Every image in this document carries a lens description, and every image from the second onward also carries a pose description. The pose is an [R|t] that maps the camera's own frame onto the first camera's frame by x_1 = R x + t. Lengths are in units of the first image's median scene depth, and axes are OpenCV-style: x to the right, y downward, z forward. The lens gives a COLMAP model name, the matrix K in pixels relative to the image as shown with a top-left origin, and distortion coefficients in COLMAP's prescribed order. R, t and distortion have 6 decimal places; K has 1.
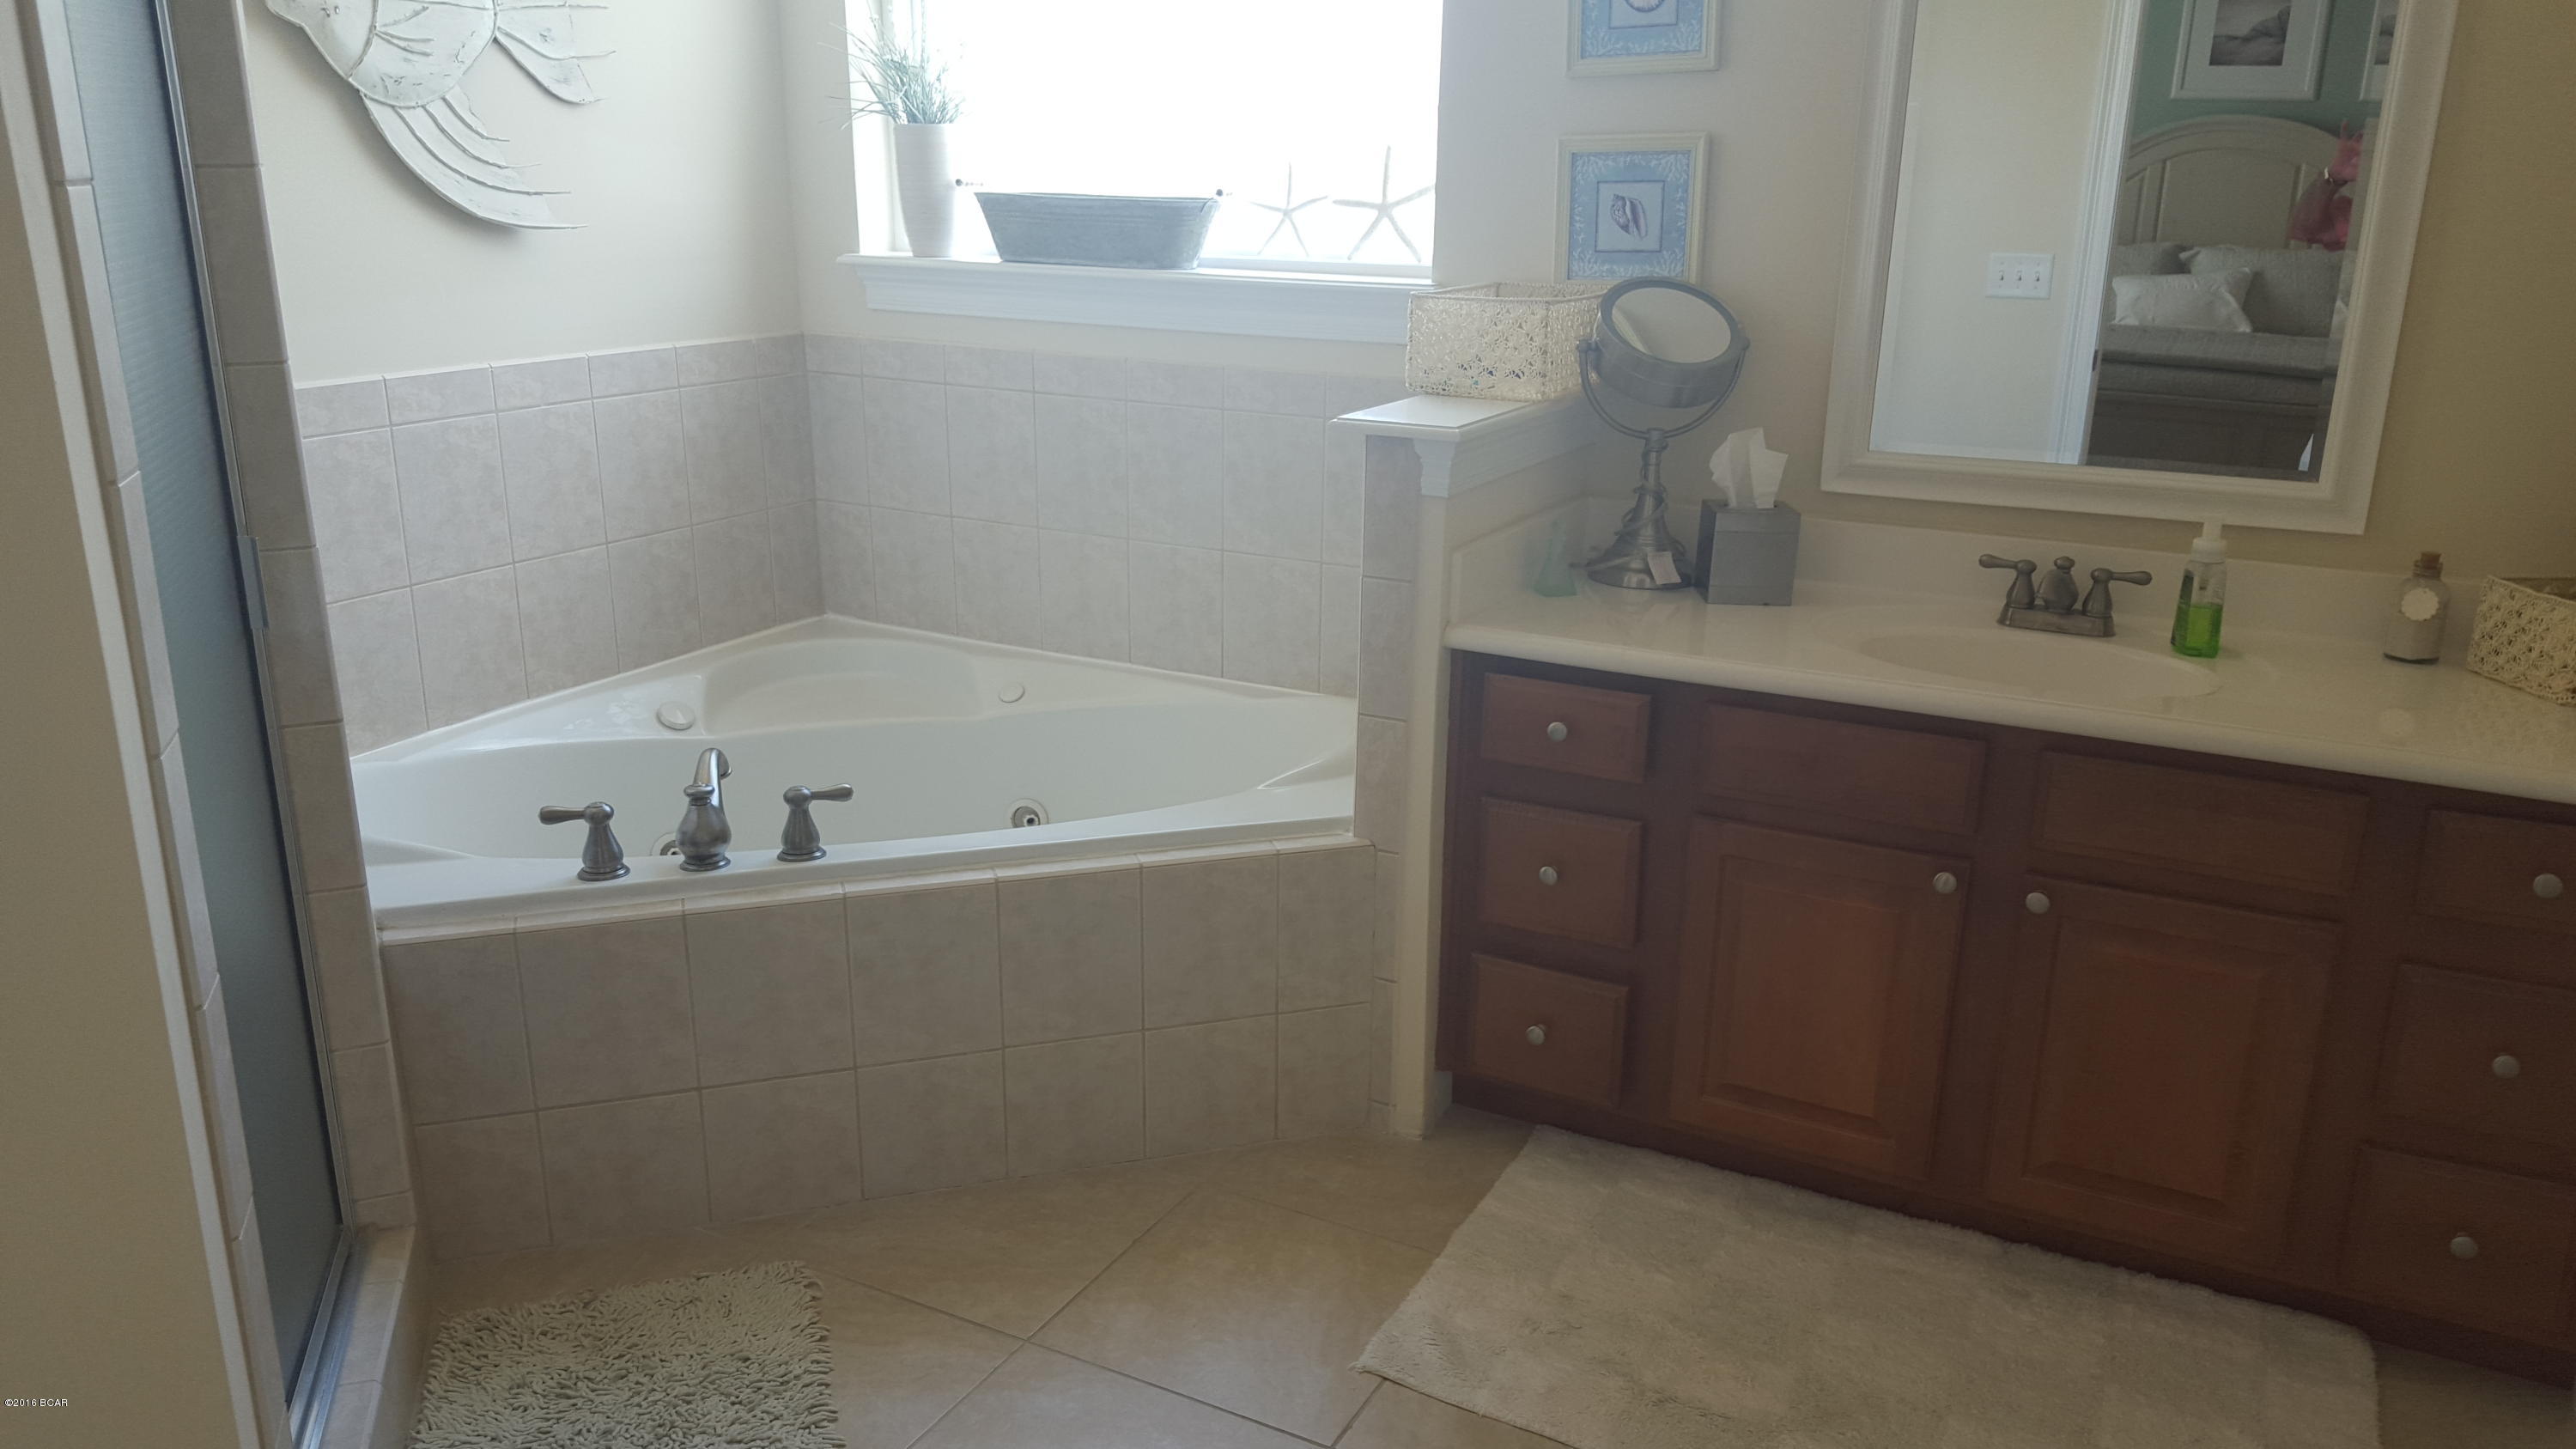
lens RADIAL K [[2058.5, 0, 1288.0], [0, 2058.5, 724.5], [0, 0, 1]] dist [0.006057, -0.141386]
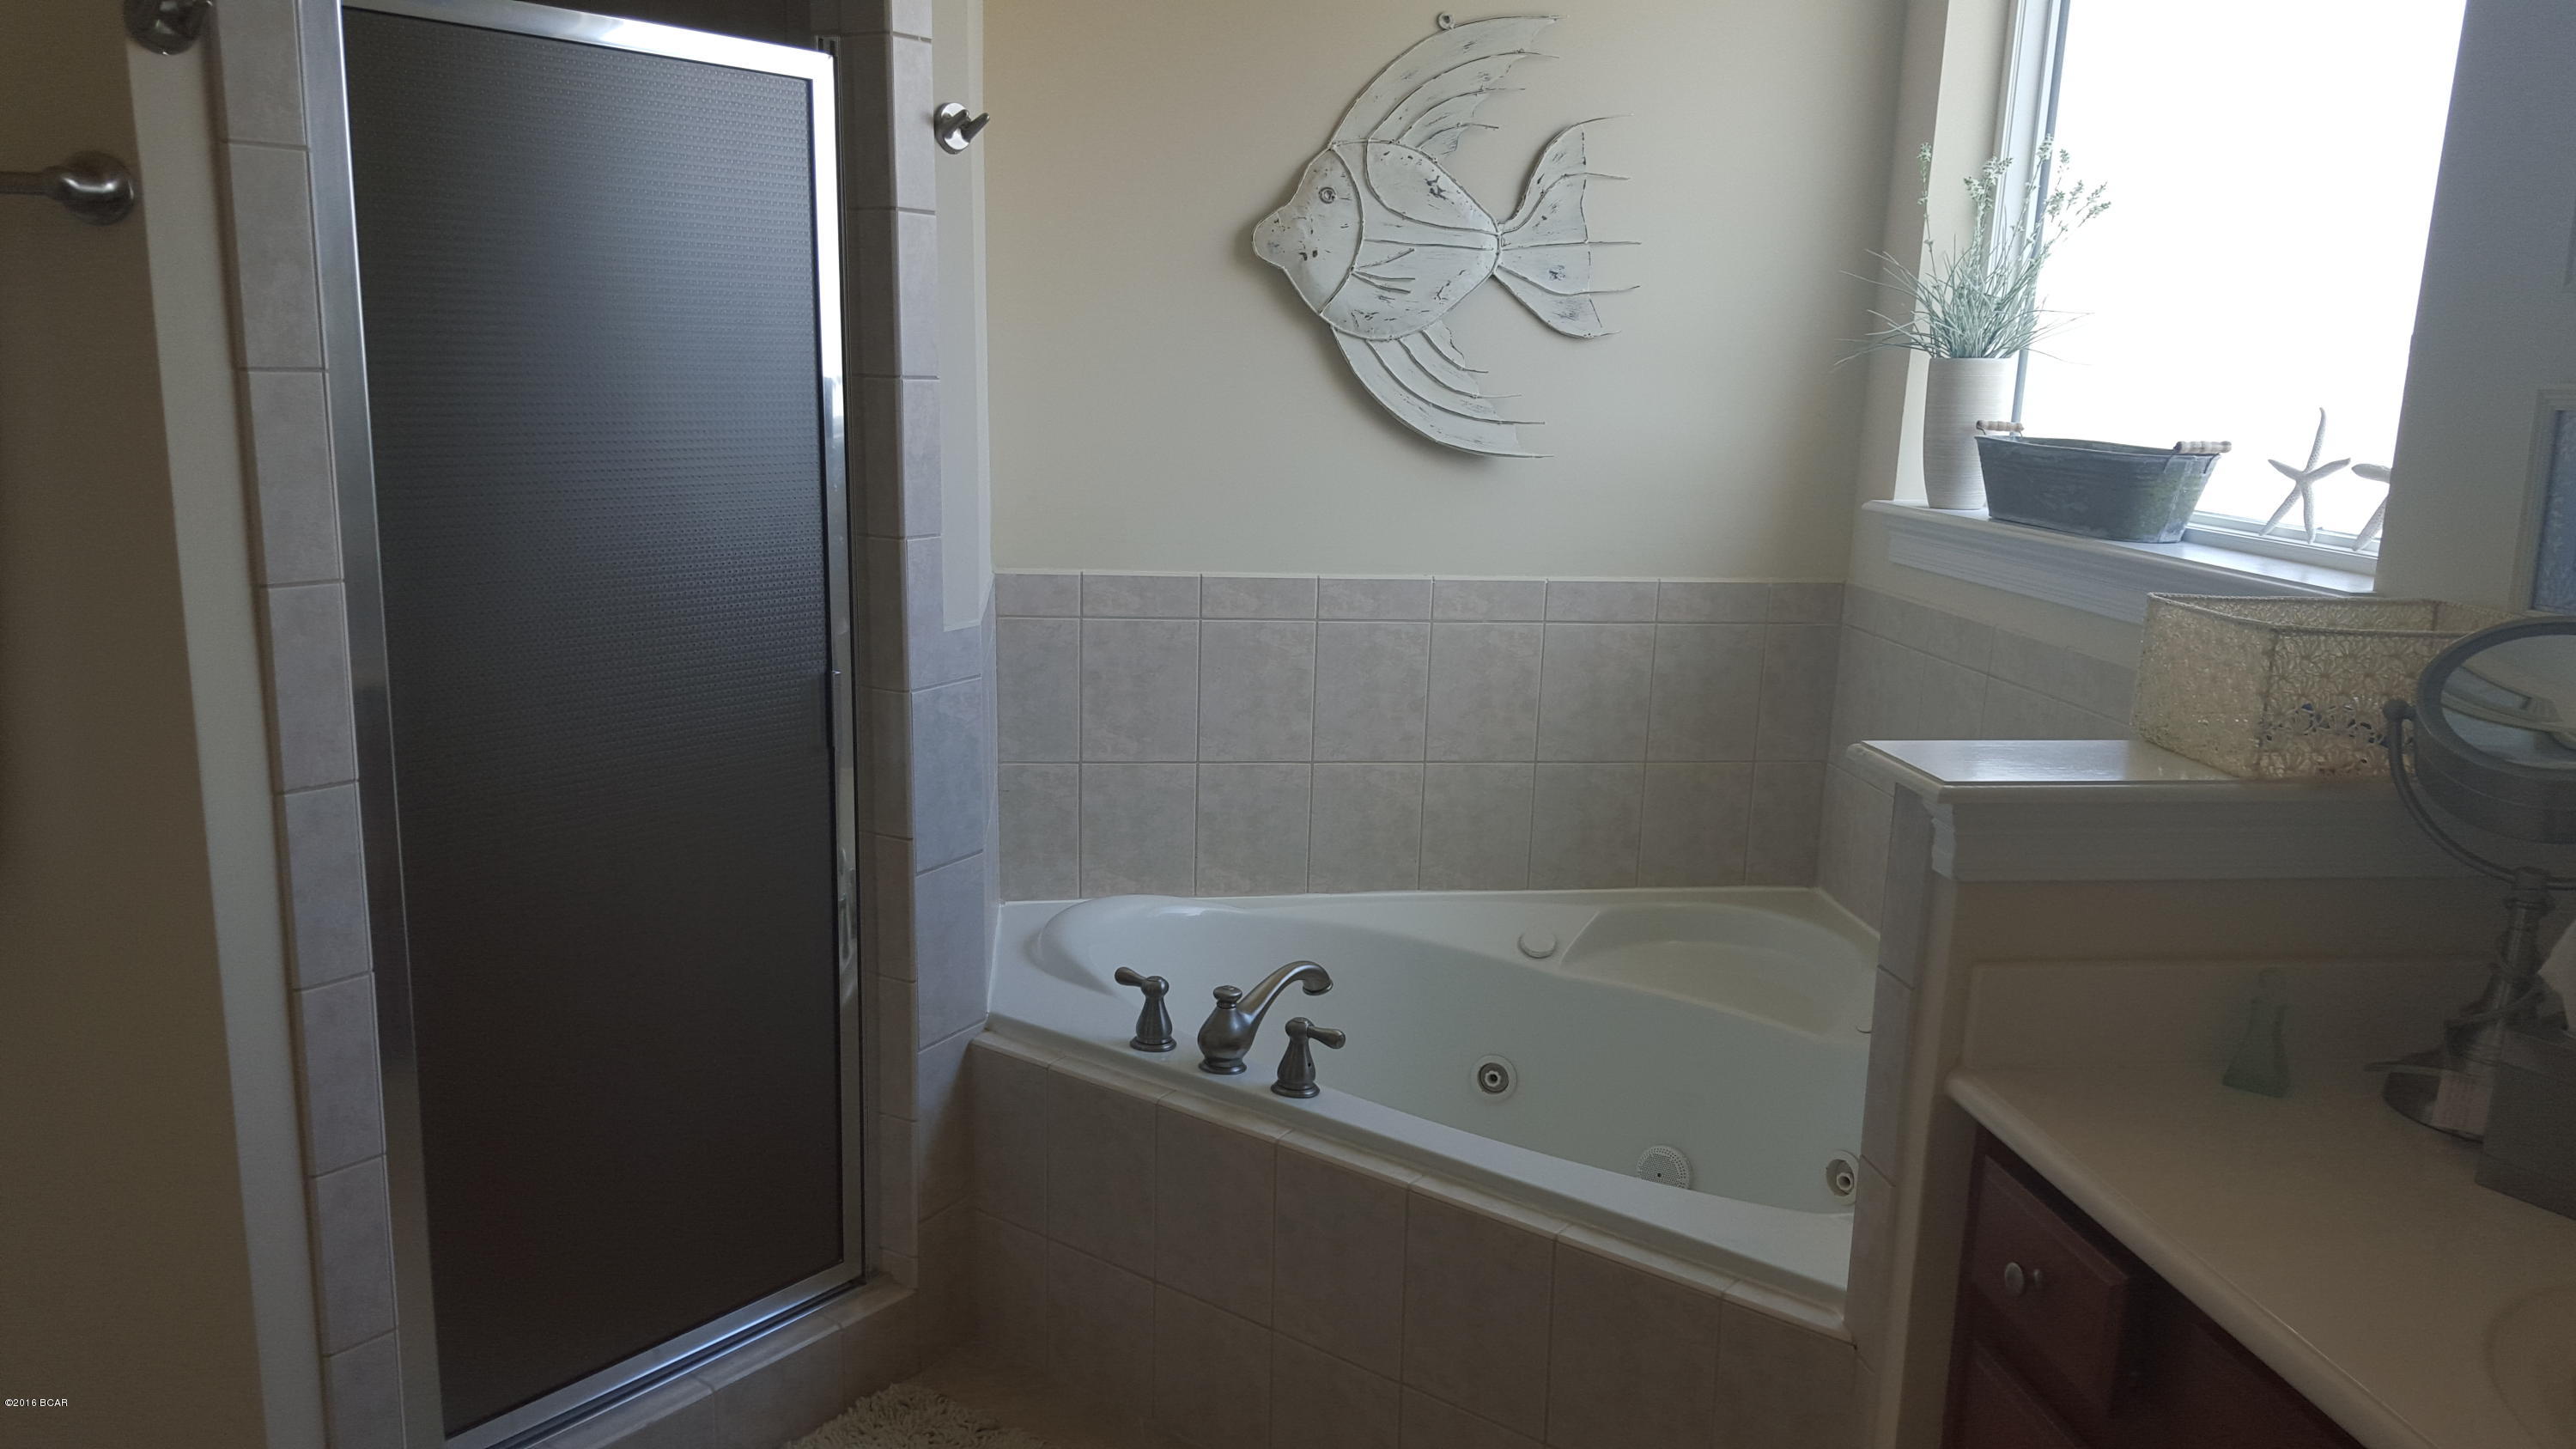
lens RADIAL K [[1899.7, 0, 1273.3], [0, 1899.7, 723.6], [0, 0, 1]] dist [0.118729, -0.188728]
pose [[0.546539, 0.154615, -0.823036, 0.404019], [-0.240539, 0.970377, 0.022564, -0.104771], [0.802144, 0.185641, 0.567540, 0.384732]]
